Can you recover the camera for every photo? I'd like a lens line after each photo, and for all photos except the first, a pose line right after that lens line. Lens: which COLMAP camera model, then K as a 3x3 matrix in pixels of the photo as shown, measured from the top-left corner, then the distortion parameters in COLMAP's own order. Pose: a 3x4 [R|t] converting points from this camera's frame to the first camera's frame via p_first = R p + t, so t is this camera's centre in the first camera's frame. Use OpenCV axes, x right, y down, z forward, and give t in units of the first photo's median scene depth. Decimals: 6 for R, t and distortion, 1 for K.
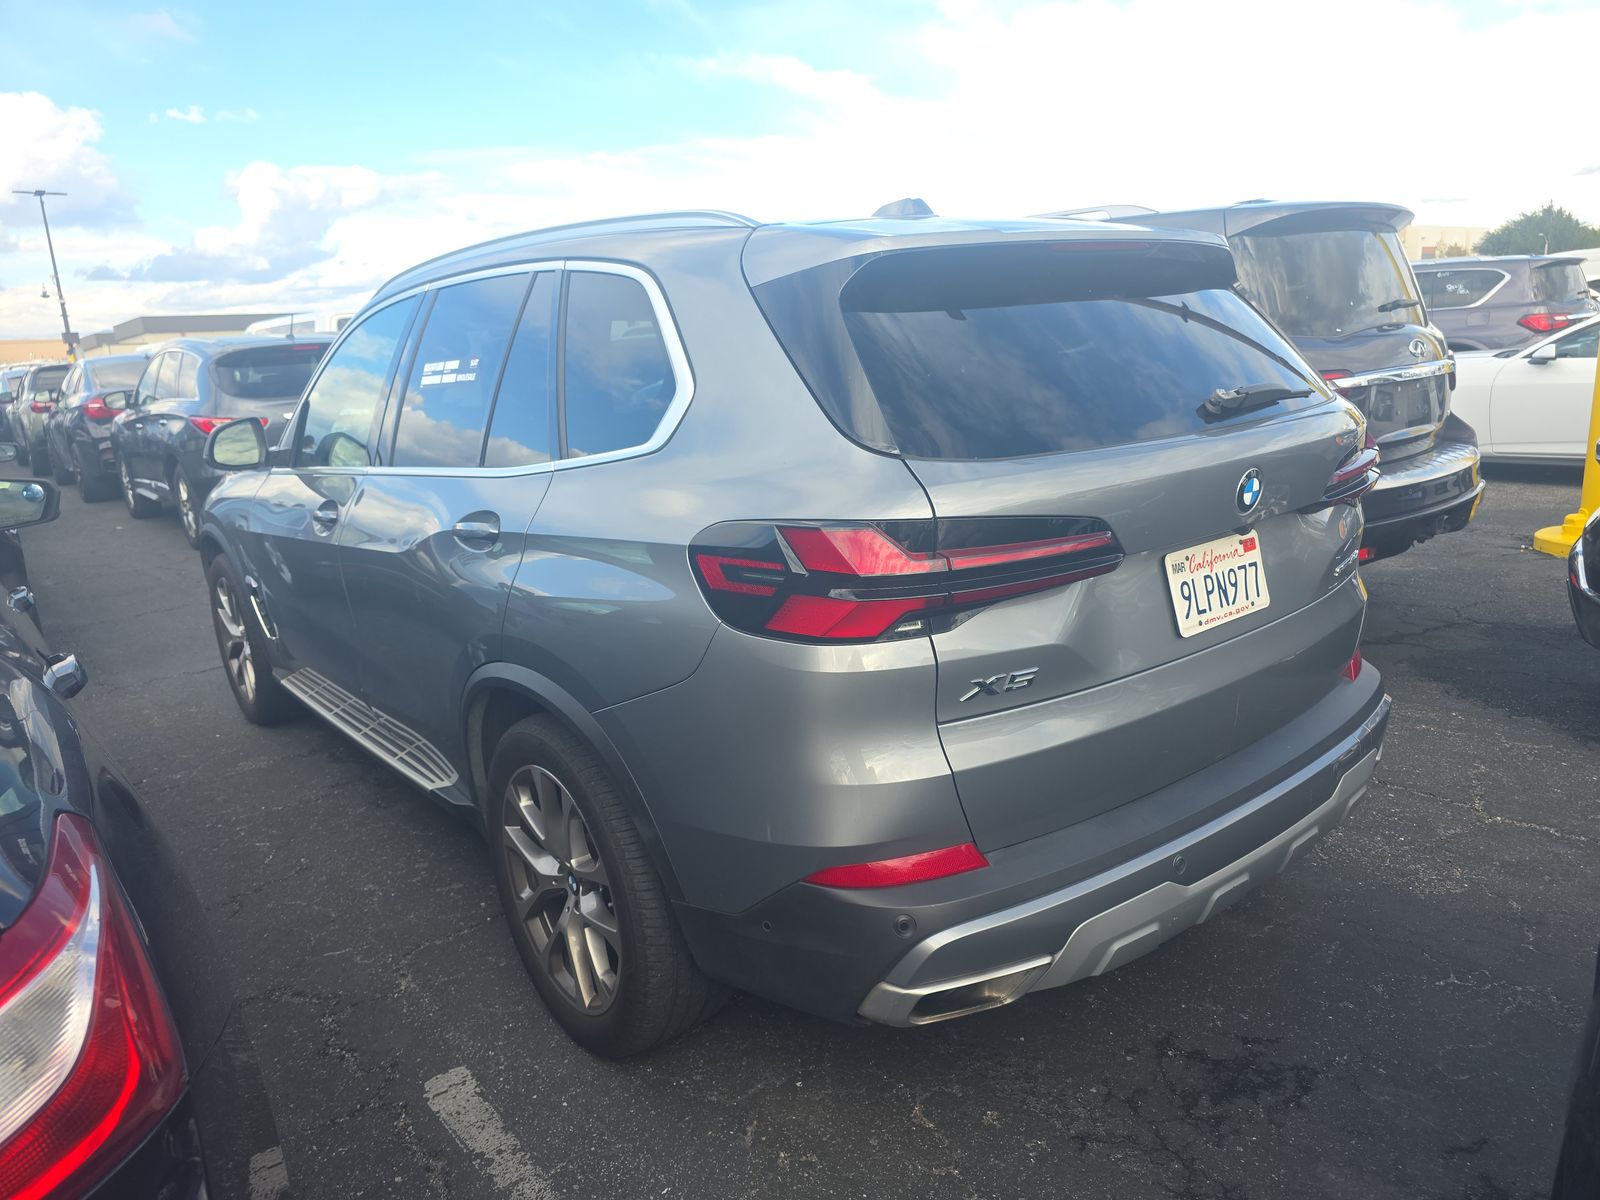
lens RADIAL K [[1099.9, 0, 805.0], [0, 1099.9, 598.3], [0, 0, 1]] dist [0.038226, -0.032729]
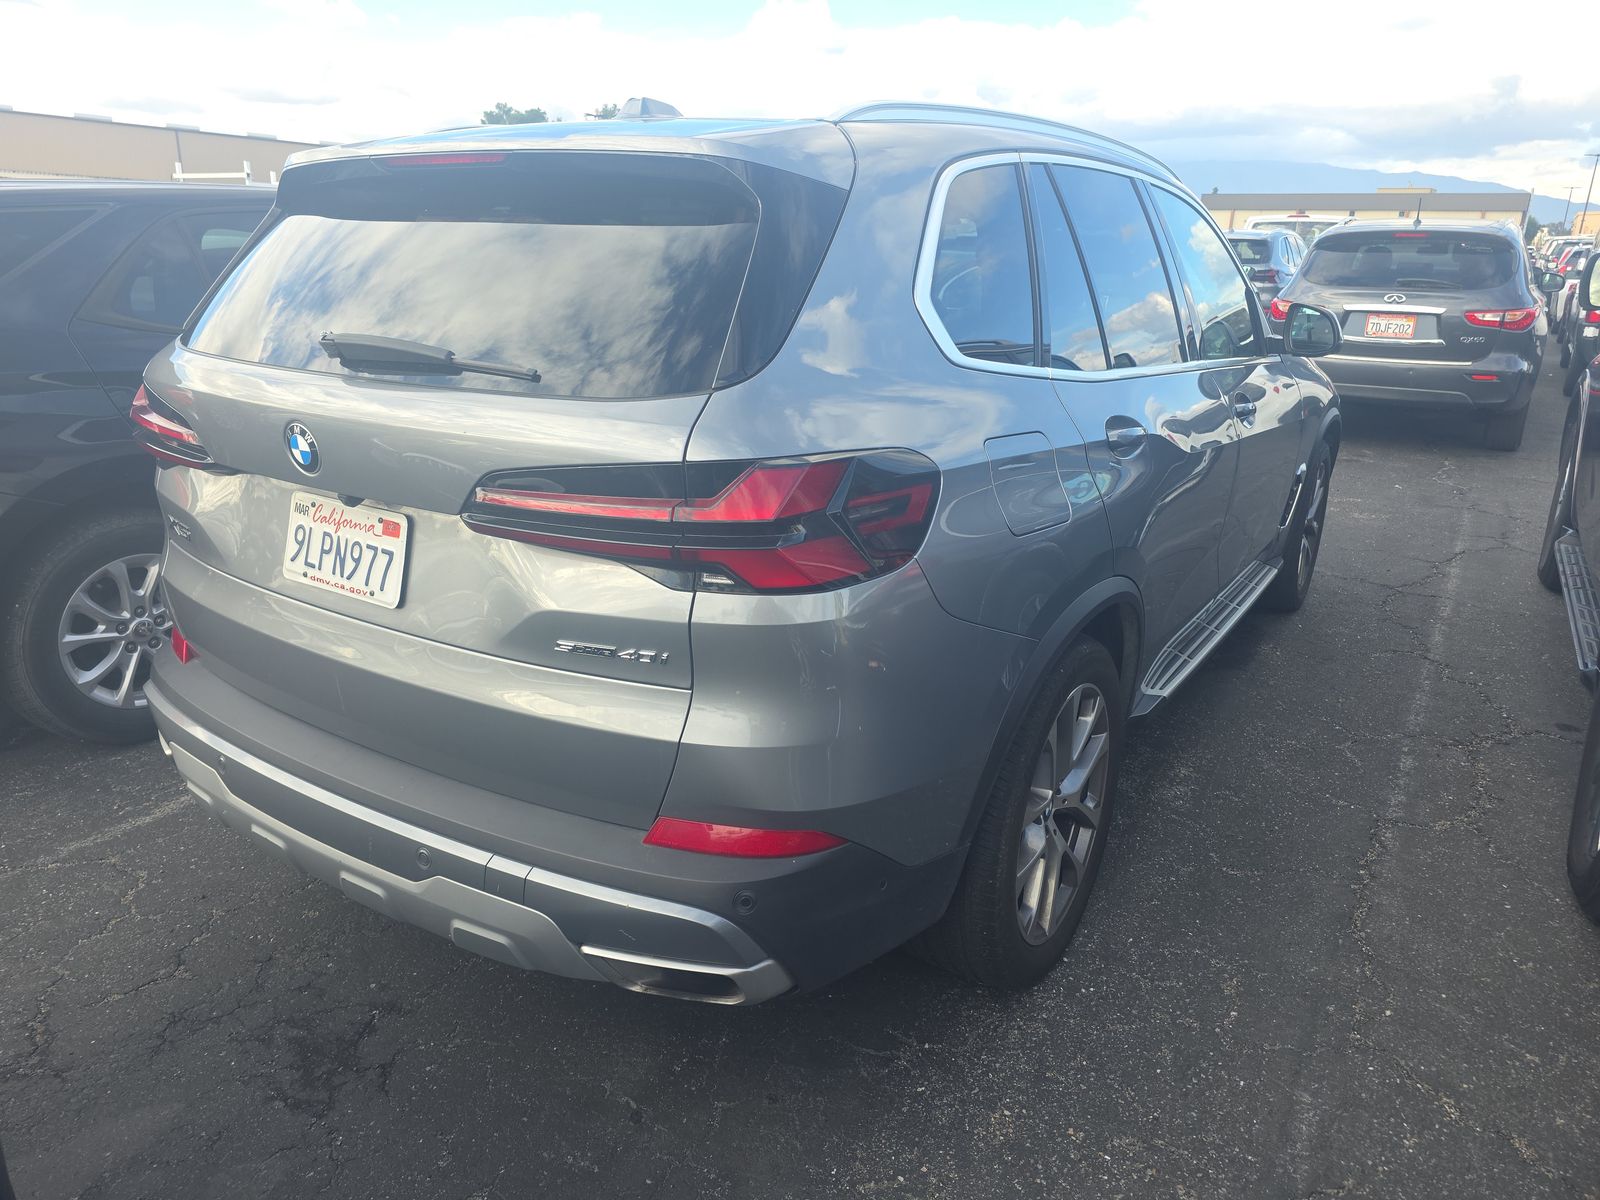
lens RADIAL K [[1099.9, 0, 794.2], [0, 1099.9, 572.1], [0, 0, 1]] dist [0.038226, -0.032729]
pose [[0.285376, 0.333457, -0.898536, 1.259795], [-0.253804, 0.930345, 0.264653, -0.318724], [0.924199, 0.152526, 0.350131, 1.004651]]
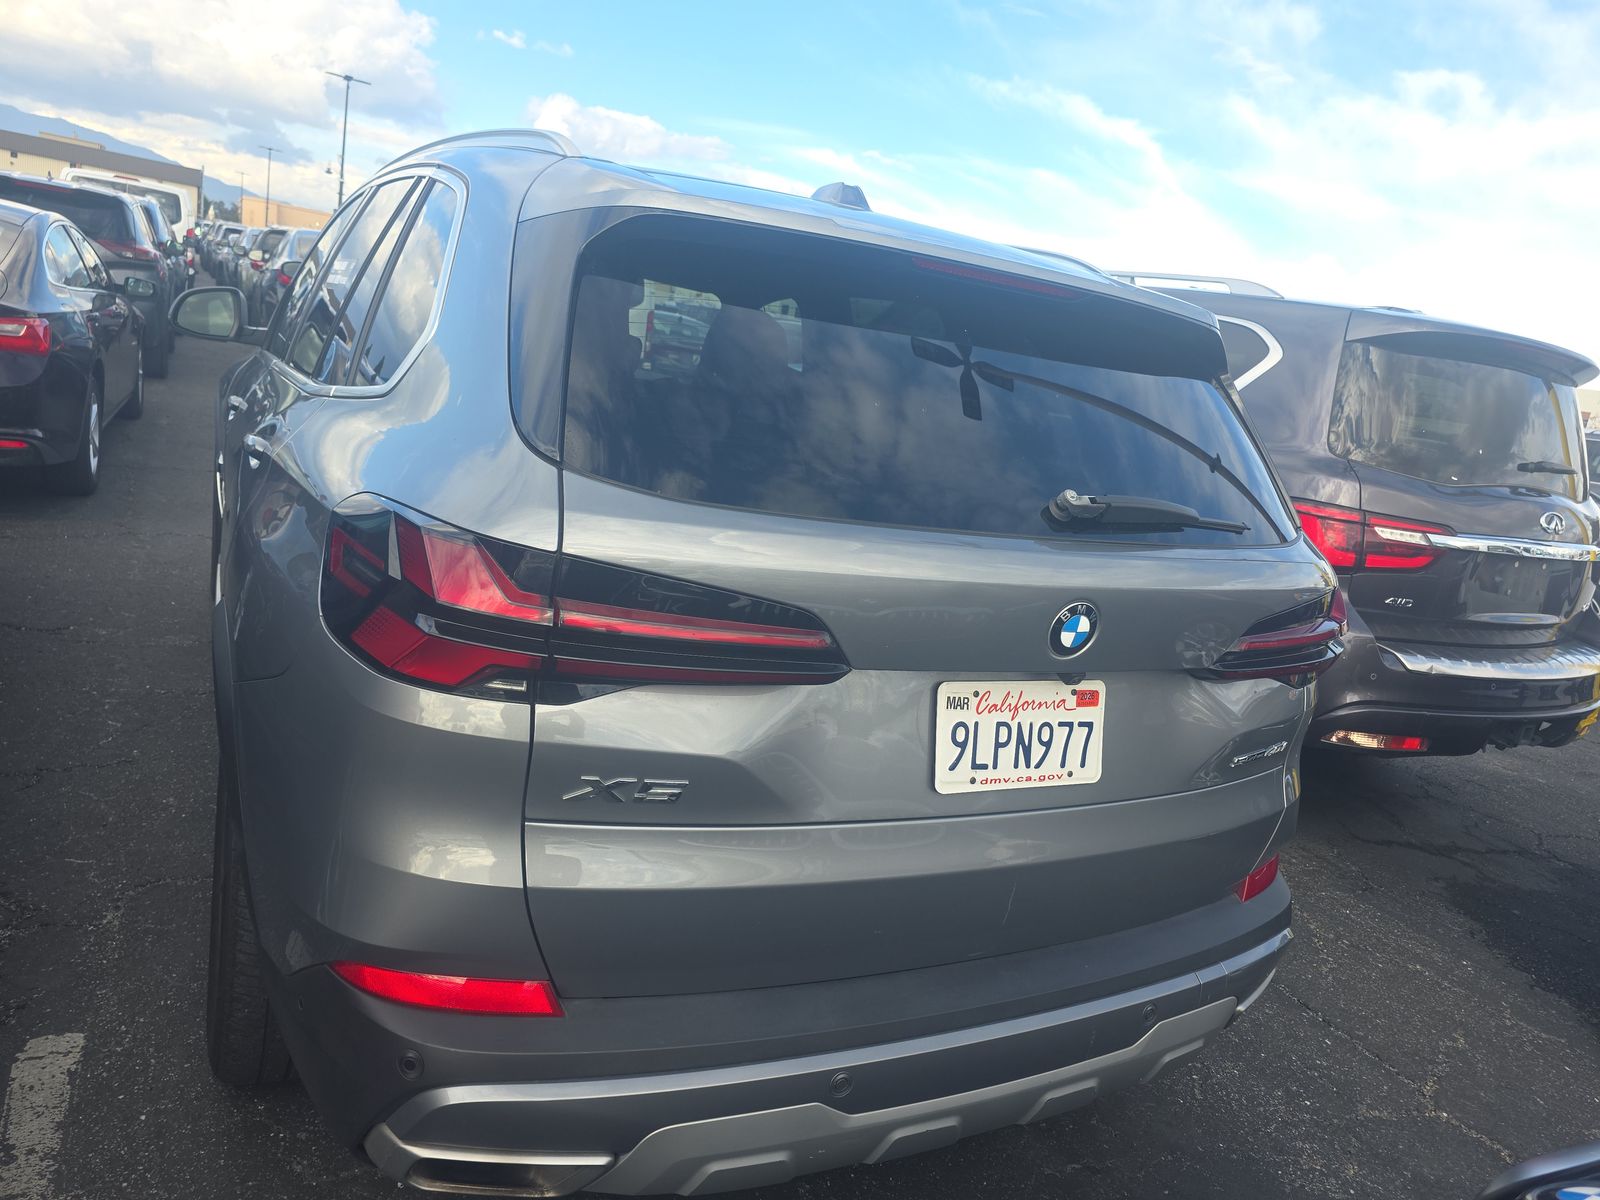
lens RADIAL K [[1099.9, 0, 812.7], [0, 1099.9, 592.2], [0, 0, 1]] dist [0.038226, -0.032729]
pose [[0.958000, 0.255441, -0.130327, 0.303069], [-0.257297, 0.966329, 0.002681, -0.073322], [0.126624, 0.030965, 0.991467, 0.217704]]
